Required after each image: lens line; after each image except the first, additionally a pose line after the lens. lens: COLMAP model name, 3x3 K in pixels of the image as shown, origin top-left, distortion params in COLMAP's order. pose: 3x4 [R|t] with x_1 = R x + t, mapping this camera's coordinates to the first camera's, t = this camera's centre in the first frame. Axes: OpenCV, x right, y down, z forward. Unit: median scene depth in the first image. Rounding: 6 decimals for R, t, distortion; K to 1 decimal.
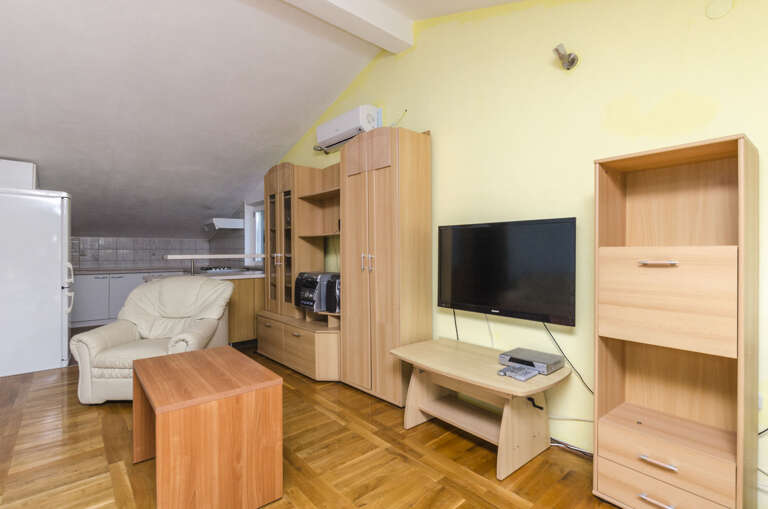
lens RADIAL K [[375.8, 0, 384.0], [0, 375.8, 254.5], [0, 0, 1]] dist [-0.000662, -0.000088]
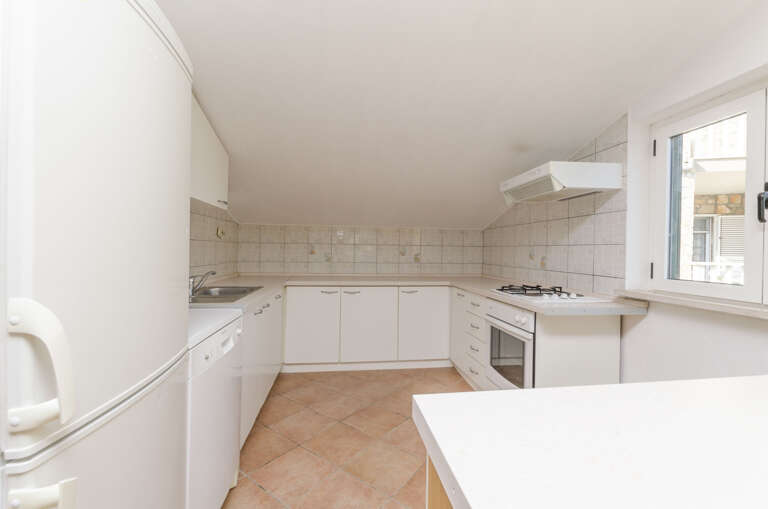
lens RADIAL K [[329.5, 0, 384.0], [0, 329.5, 254.5], [0, 0, 1]] dist [0.013211, 0.000033]
pose [[0.842637, 0.018976, -0.538148, -0.394932], [-0.016289, 0.999820, 0.009749, -0.003179], [0.538236, 0.000551, 0.842794, 0.598423]]
